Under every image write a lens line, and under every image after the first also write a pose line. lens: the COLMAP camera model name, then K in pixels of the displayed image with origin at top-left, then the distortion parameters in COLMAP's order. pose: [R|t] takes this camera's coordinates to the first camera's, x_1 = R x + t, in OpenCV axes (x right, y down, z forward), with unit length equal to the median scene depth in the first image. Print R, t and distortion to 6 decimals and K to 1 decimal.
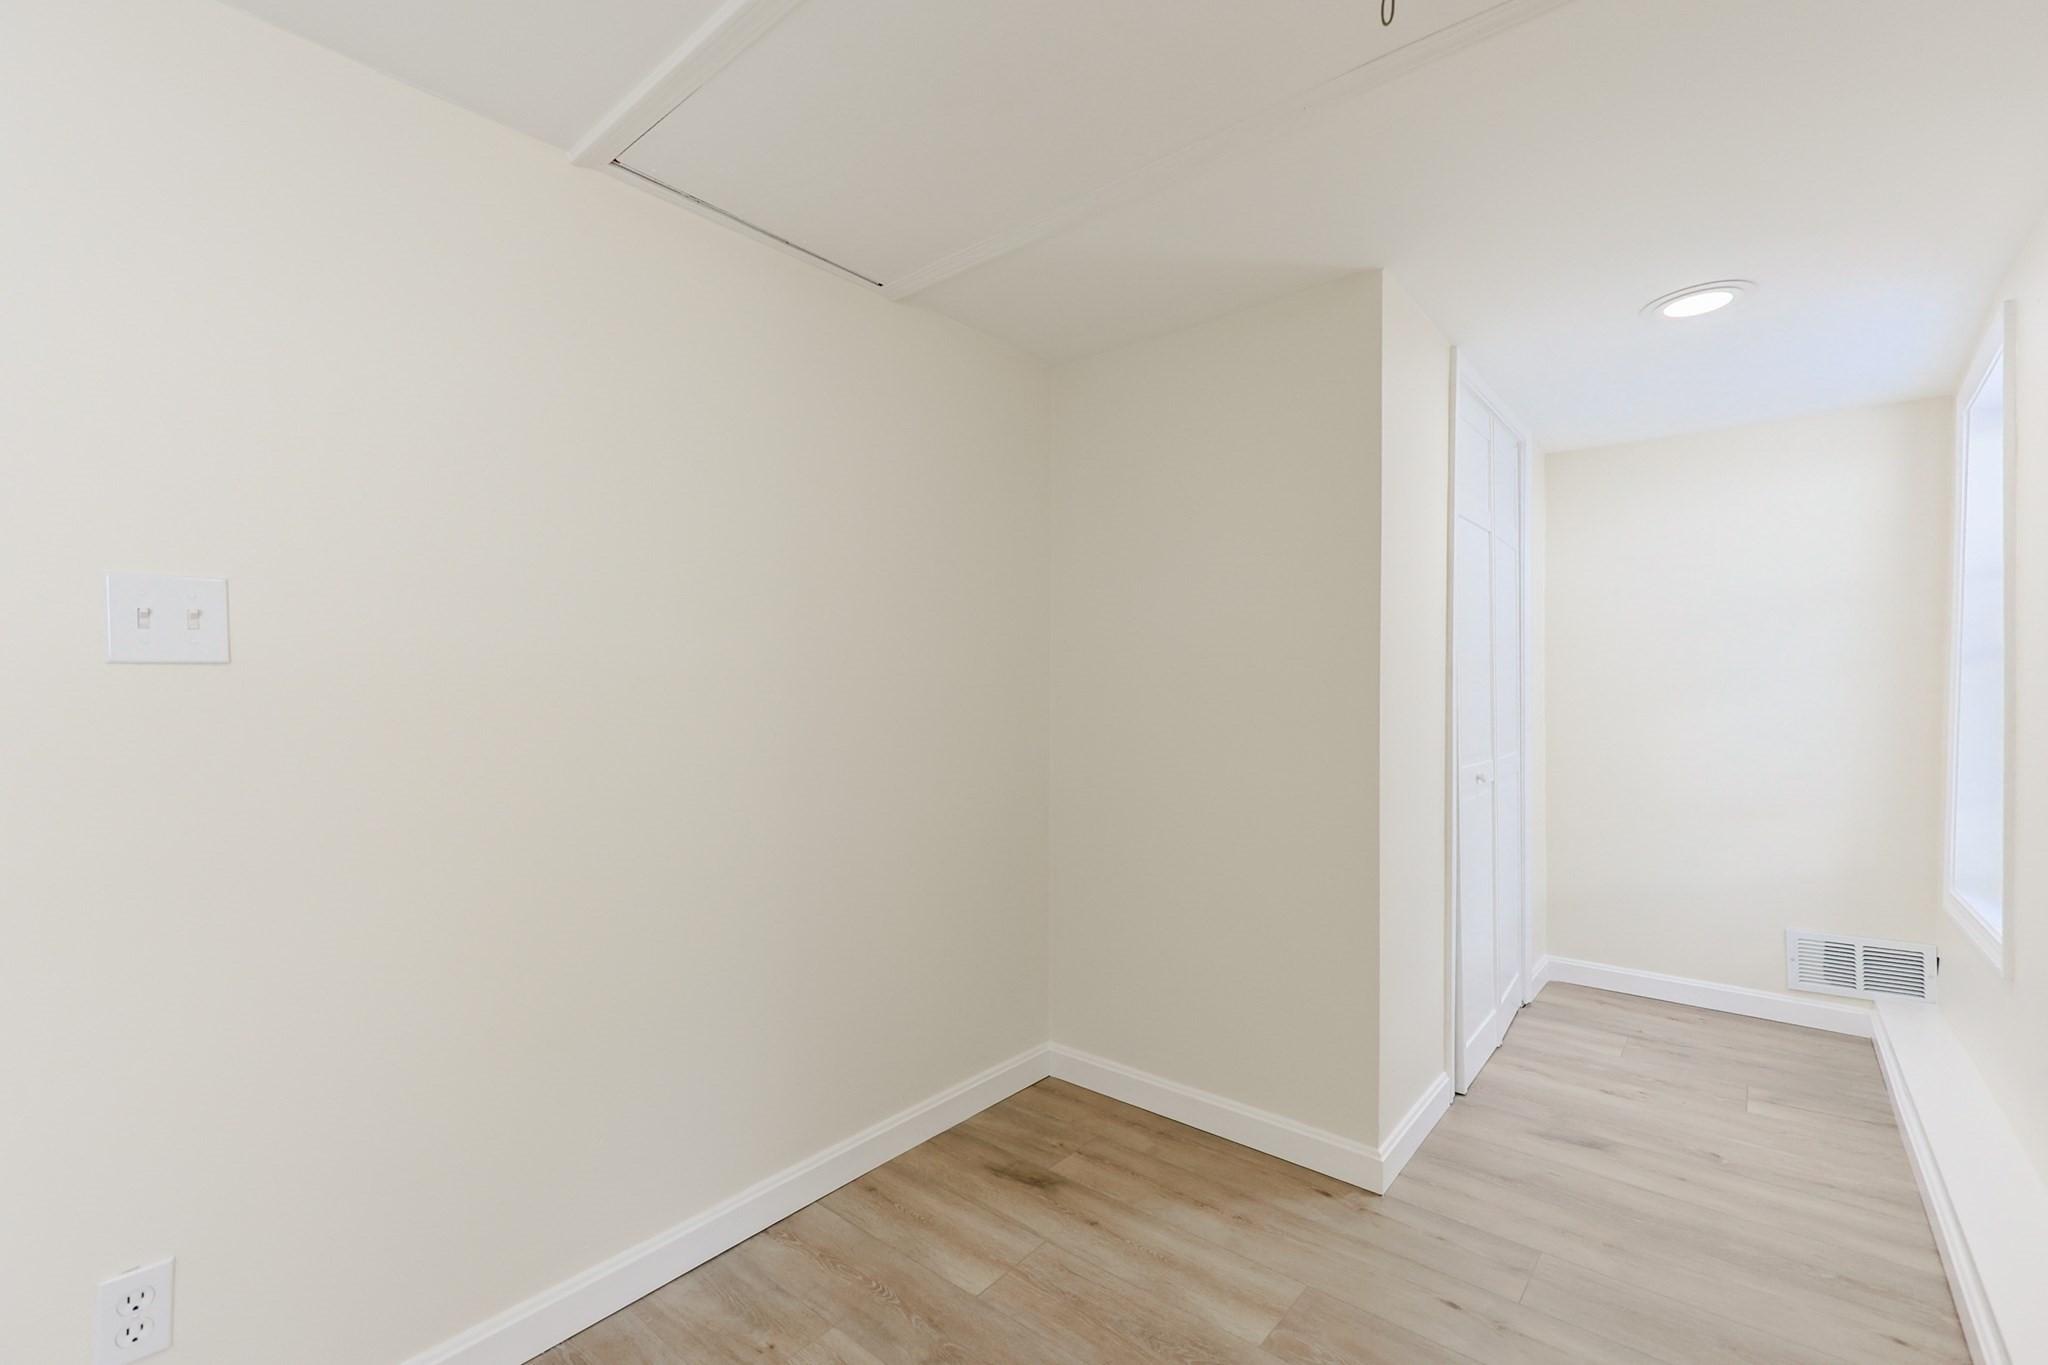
lens RADIAL K [[869.7, 0, 1033.9], [0, 869.7, 674.9], [0, 0, 1]] dist [-0.001891, -0.000144]
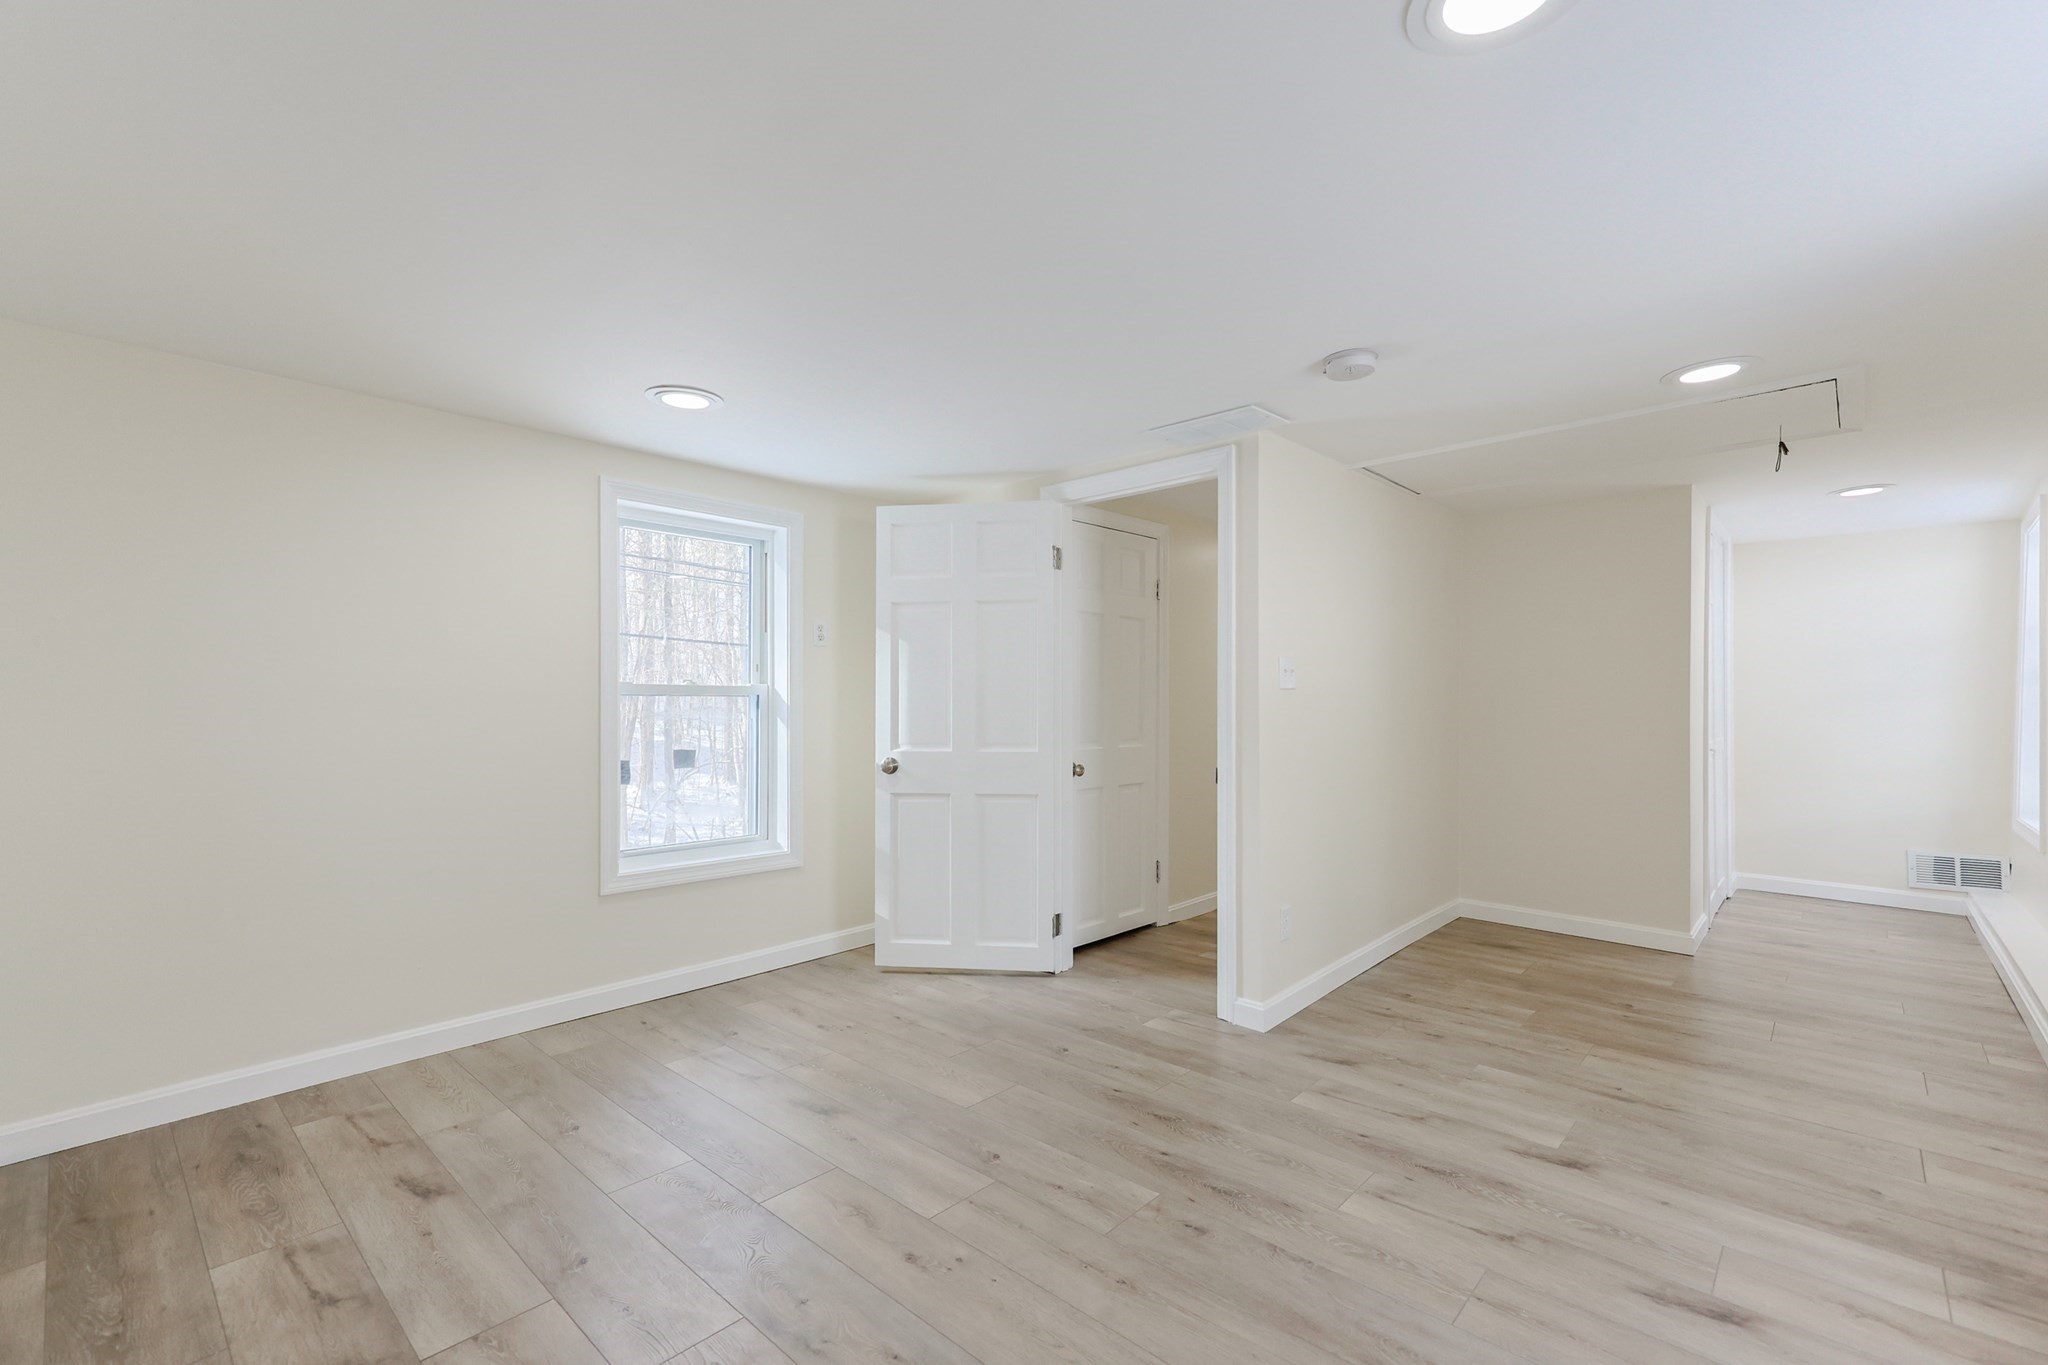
lens RADIAL K [[872.3, 0, 988.5], [0, 872.3, 684.3], [0, 0, 1]] dist [0.000710, -0.000009]
pose [[0.996940, -0.000333, -0.078172, -0.793877], [0.000283, 1.000000, -0.000650, -0.011086], [0.078173, 0.000625, 0.996940, -0.839142]]
